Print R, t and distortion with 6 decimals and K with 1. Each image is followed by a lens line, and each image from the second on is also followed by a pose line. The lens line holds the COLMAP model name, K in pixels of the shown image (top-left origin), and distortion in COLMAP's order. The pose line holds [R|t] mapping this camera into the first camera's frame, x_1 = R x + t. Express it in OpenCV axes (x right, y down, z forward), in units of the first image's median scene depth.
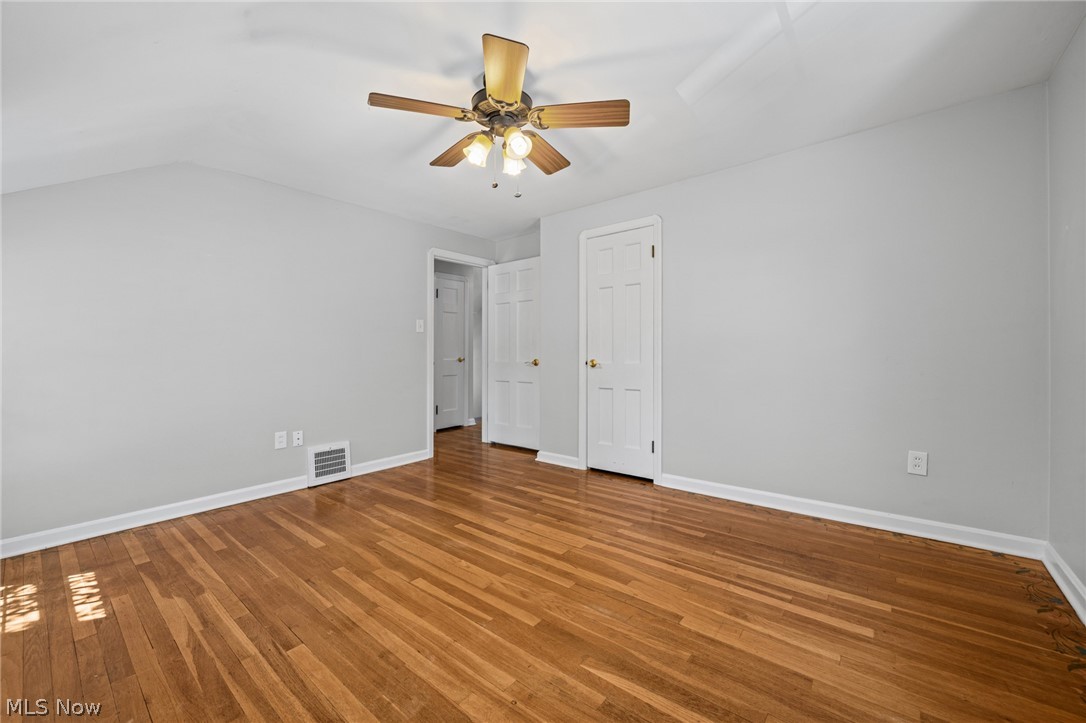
lens RADIAL K [[422.7, 0, 543.4], [0, 422.7, 356.6], [0, 0, 1]] dist [-0.003101, -0.000419]
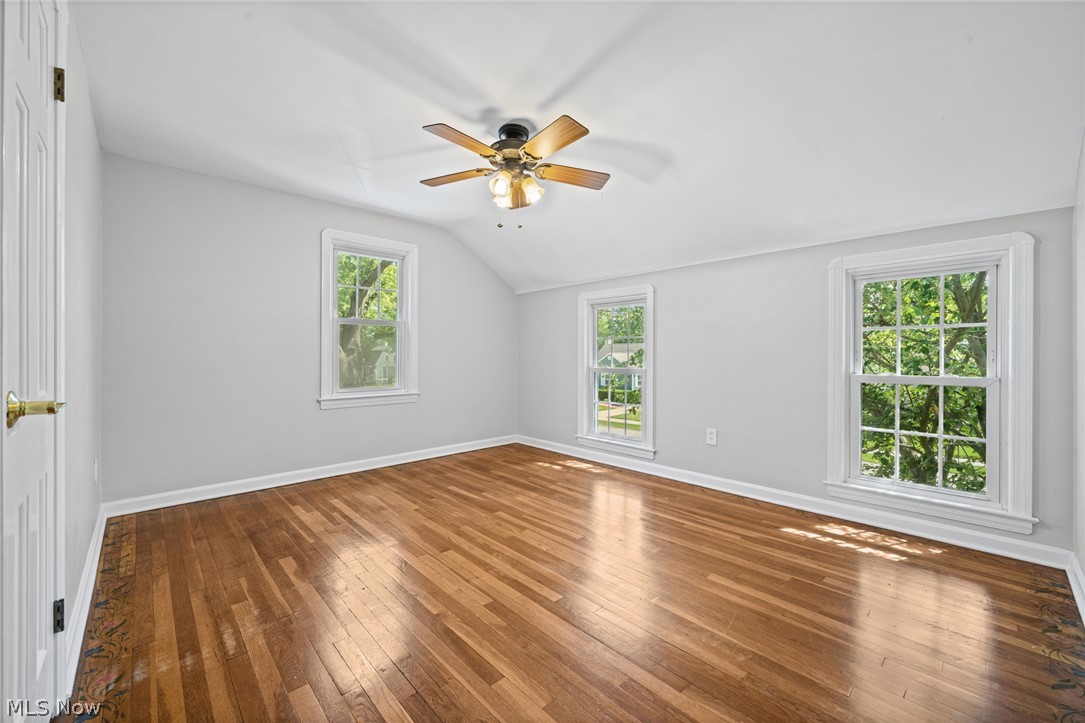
lens RADIAL K [[422.3, 0, 542.6], [0, 422.3, 356.6], [0, 0, 1]] dist [-0.003101, -0.000419]
pose [[-0.991526, 0.011118, 0.129428, -0.364822], [0.012876, 0.999836, 0.012756, -0.018422], [-0.129265, 0.014315, -0.991507, 2.278594]]
